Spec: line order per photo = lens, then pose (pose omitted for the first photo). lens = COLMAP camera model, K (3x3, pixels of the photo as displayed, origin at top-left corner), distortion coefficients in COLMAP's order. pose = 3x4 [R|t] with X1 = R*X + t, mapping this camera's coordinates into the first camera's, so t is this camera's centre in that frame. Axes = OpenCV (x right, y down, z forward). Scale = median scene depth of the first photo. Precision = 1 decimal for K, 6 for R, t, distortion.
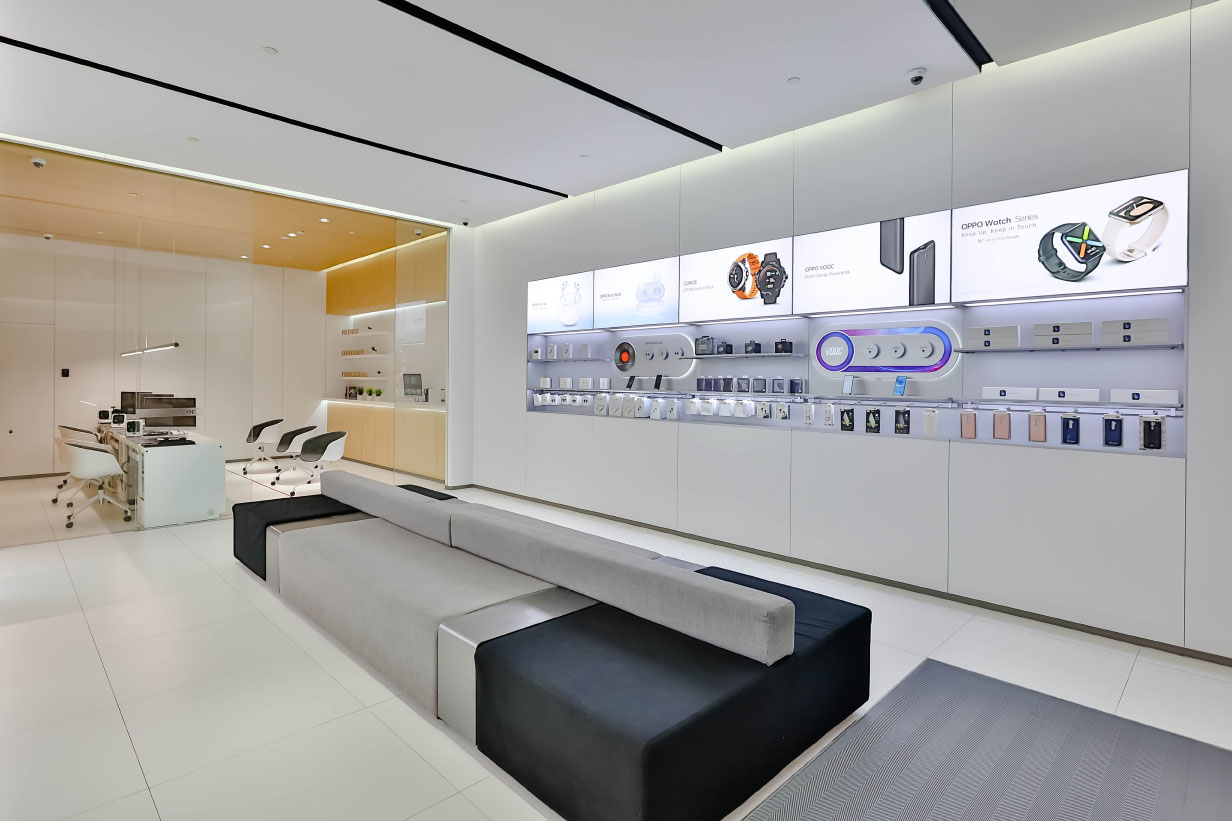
lens RADIAL K [[611.5, 0, 613.5], [0, 611.5, 383.8], [0, 0, 1]] dist [-0.000381, 0.000226]
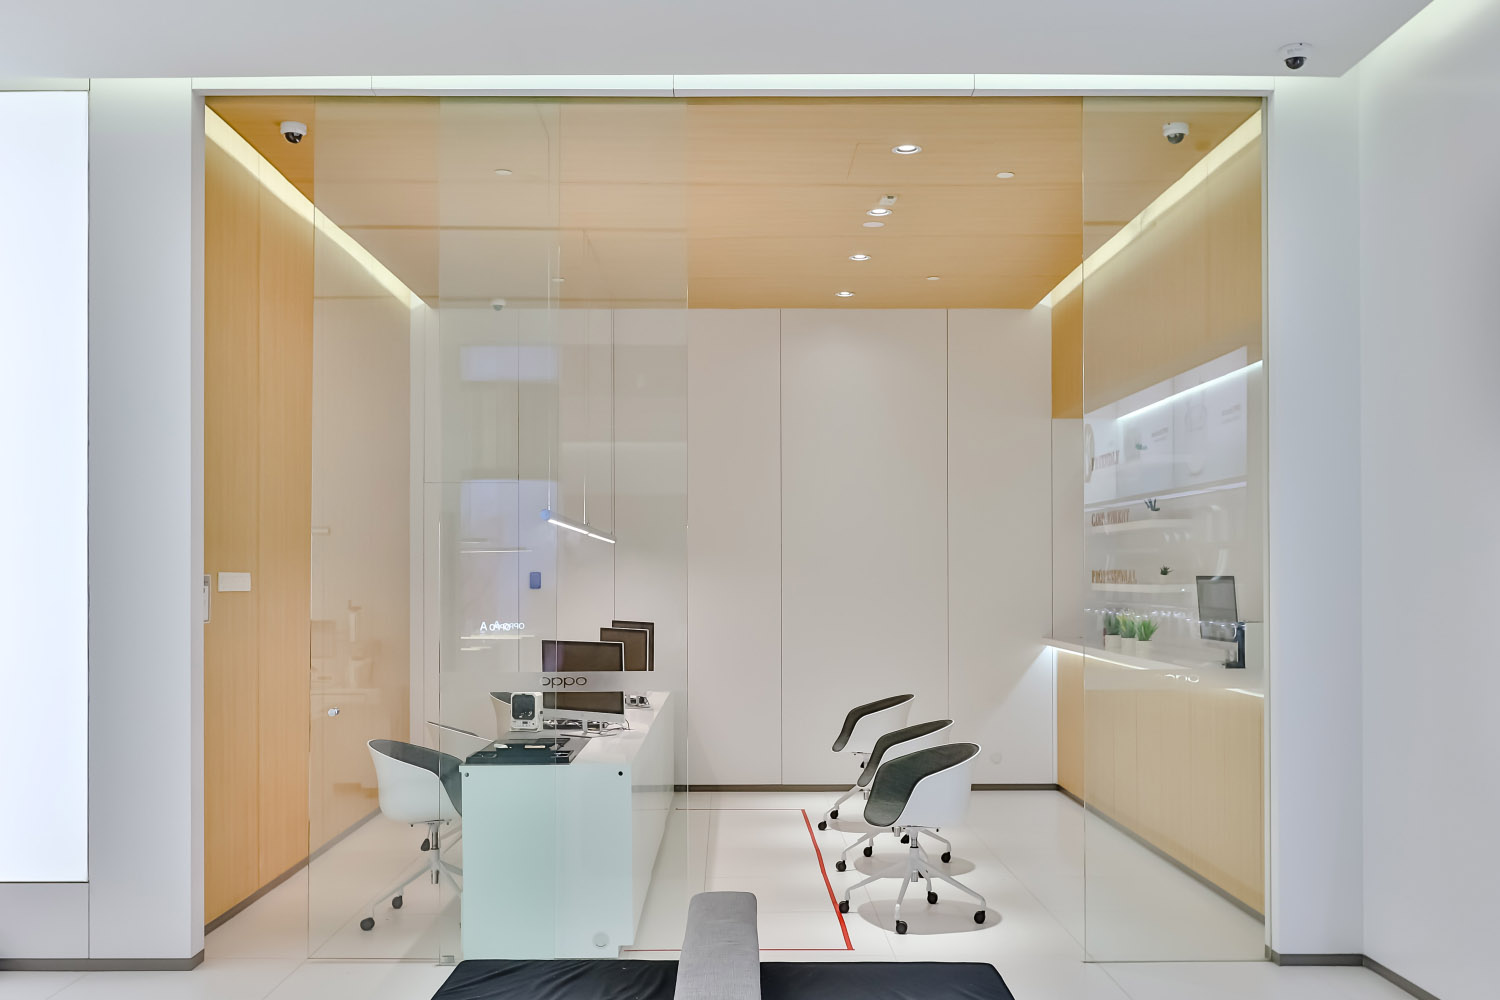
lens RADIAL K [[1498.5, 0, 754.6], [0, 1498.5, 571.9], [0, 0, 1]] dist [-0.001168, -0.002319]
pose [[0.708336, -0.010550, -0.705797, 0.066000], [0.002199, 0.999916, -0.012739, -0.009241], [0.705872, 0.007472, 0.708300, 0.273477]]
